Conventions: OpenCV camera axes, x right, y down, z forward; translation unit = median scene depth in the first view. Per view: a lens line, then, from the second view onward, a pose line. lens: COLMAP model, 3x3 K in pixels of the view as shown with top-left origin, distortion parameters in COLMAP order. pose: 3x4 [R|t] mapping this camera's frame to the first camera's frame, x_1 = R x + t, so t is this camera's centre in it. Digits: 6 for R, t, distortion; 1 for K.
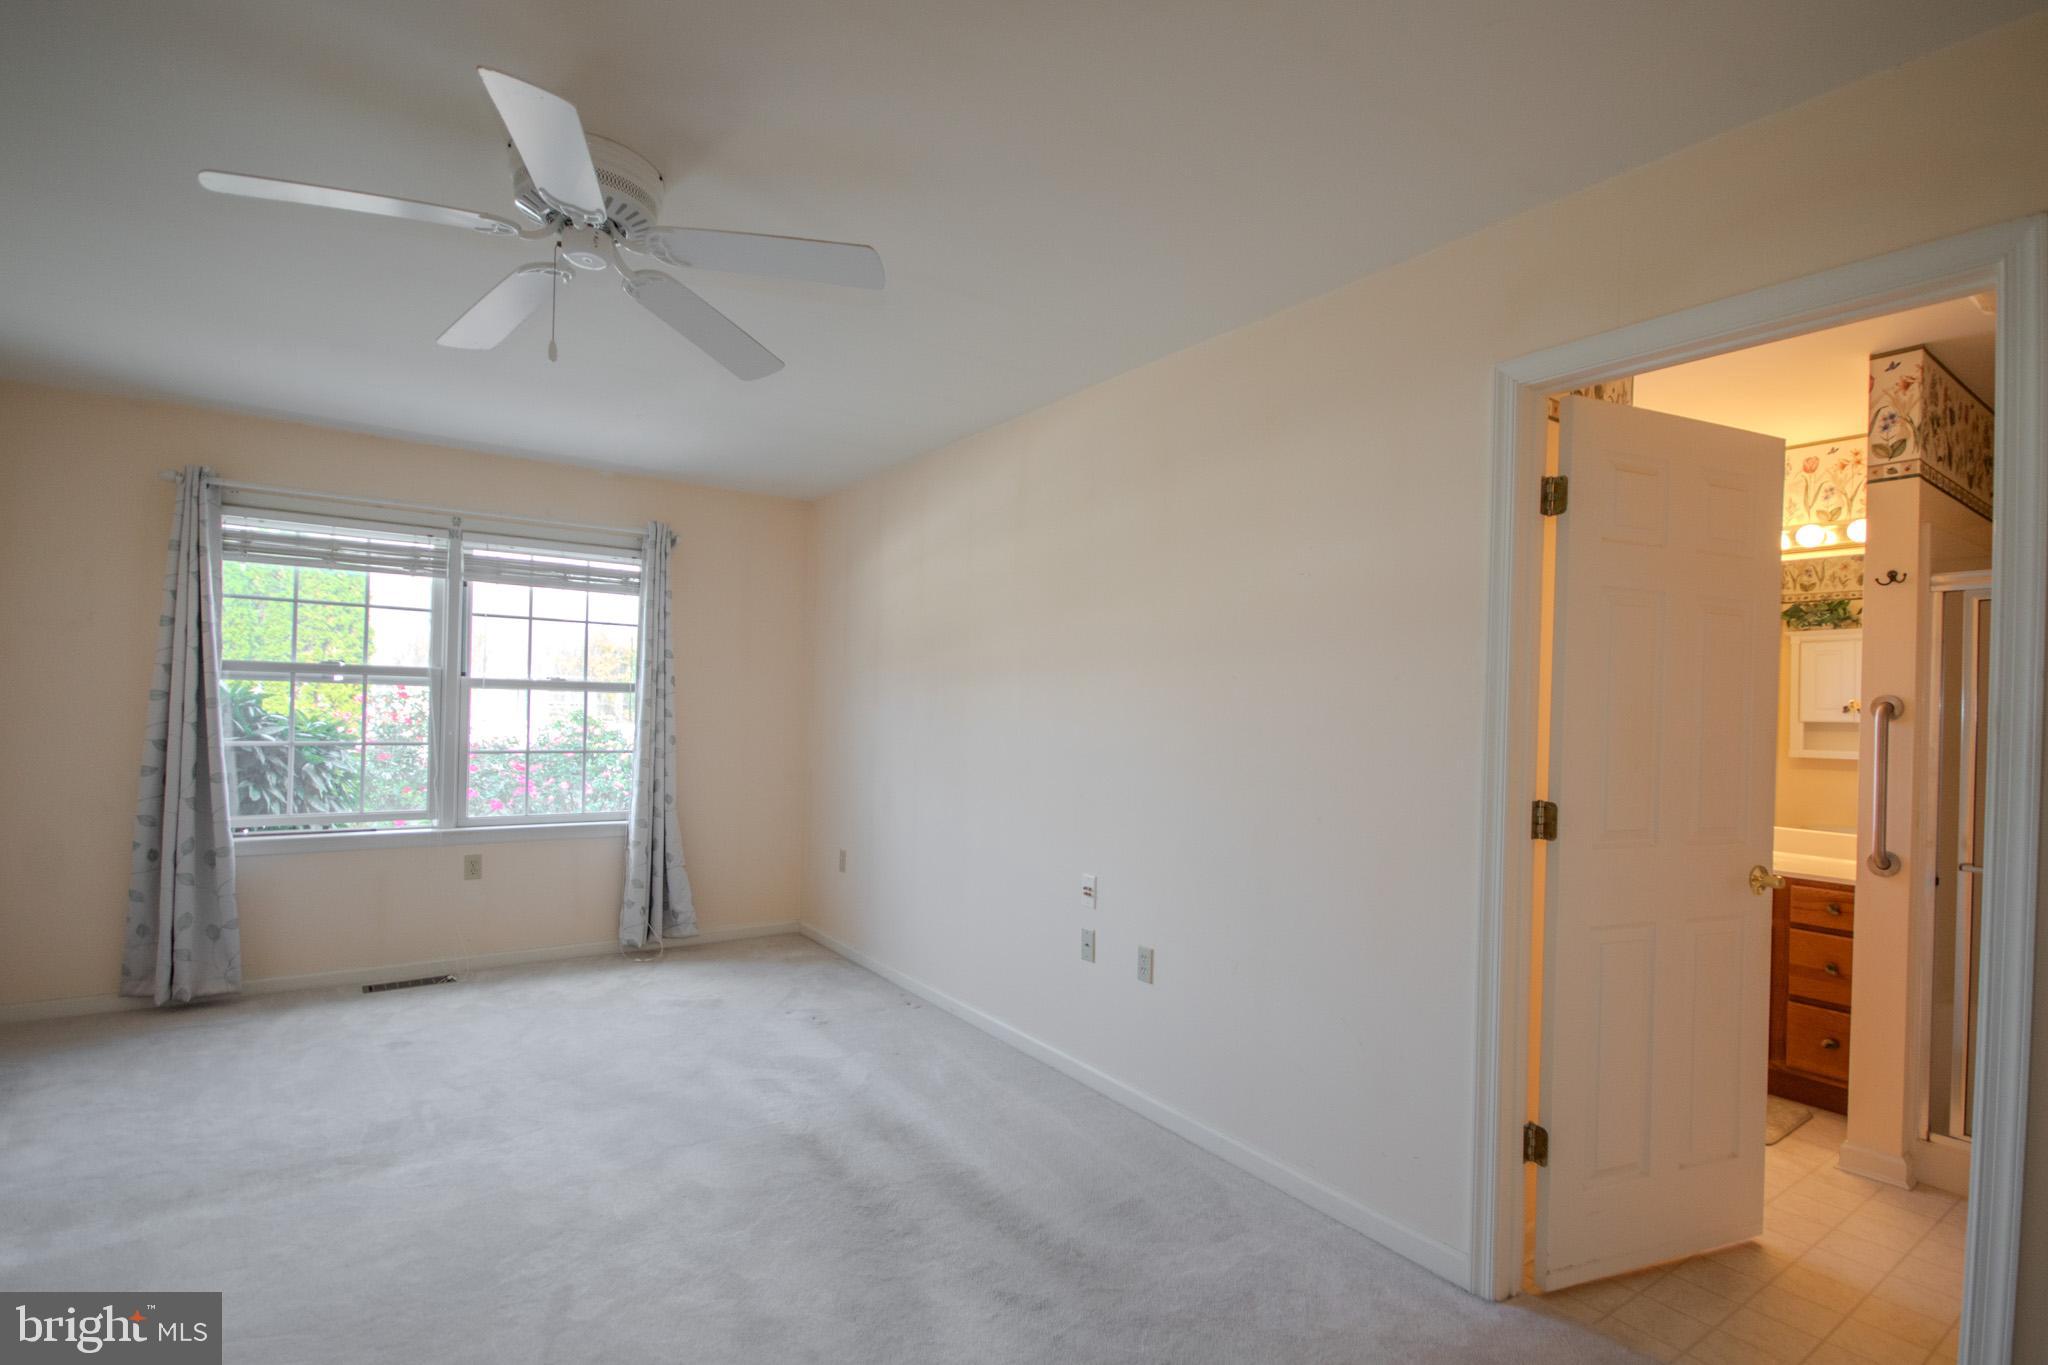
lens RADIAL K [[962.2, 0, 1013.4], [0, 962.2, 725.5], [0, 0, 1]] dist [0.011086, -0.009817]
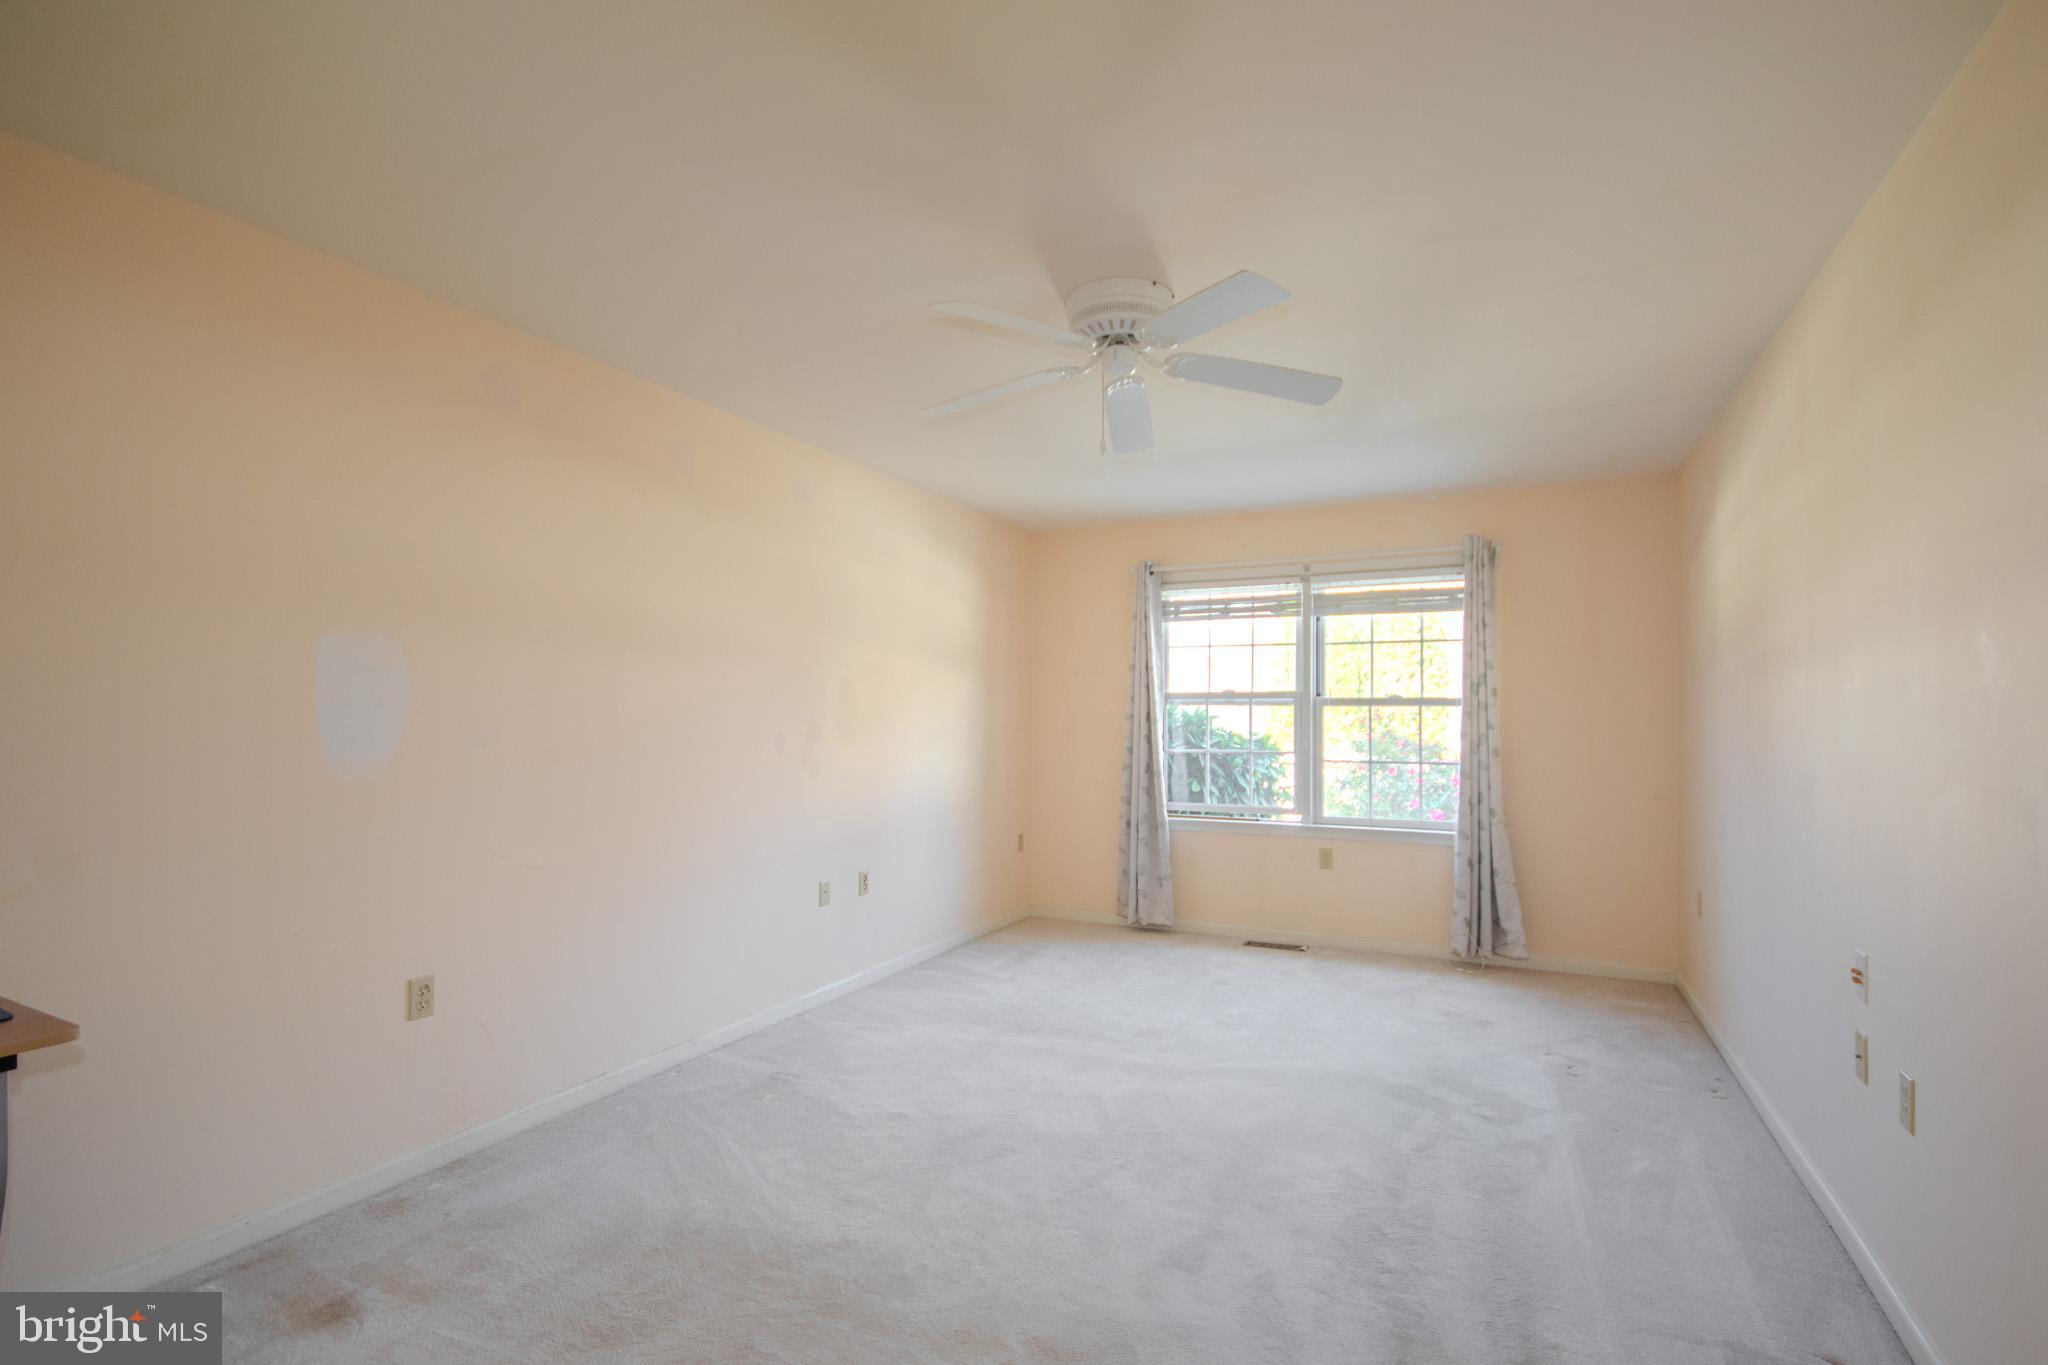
lens RADIAL K [[962.2, 0, 1058.3], [0, 962.2, 726.4], [0, 0, 1]] dist [0.011086, -0.009817]
pose [[0.488655, -0.015267, -0.872343, 0.305841], [-0.005878, 0.999767, -0.020789, 0.012157], [0.872457, 0.015287, 0.488452, 0.141307]]
